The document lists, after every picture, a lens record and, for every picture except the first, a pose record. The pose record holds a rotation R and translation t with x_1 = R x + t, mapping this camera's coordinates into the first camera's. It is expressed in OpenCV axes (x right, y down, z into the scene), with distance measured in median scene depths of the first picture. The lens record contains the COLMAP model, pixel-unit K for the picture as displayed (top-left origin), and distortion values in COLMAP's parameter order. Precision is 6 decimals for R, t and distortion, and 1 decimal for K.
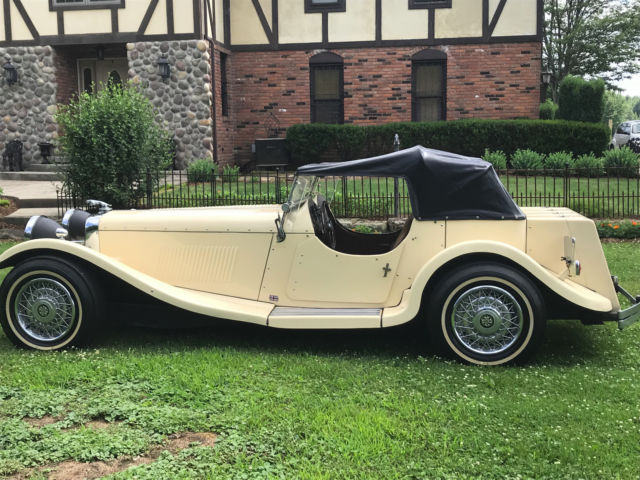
lens RADIAL K [[851.2, 0, 316.7], [0, 851.2, 237.1], [0, 0, 1]] dist [0.043059, 0.000000]
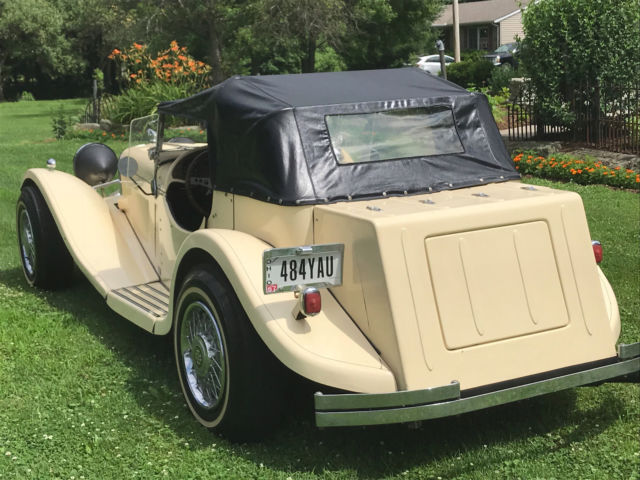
lens RADIAL K [[1039.2, 0, 322.0], [0, 1039.2, 225.4], [0, 0, 1]] dist [0.110102, 0.000000]
pose [[0.603133, 0.127782, -0.787338, 0.634444], [-0.065769, 0.991690, 0.110566, -0.067869], [0.794924, -0.014903, 0.606526, 0.445043]]
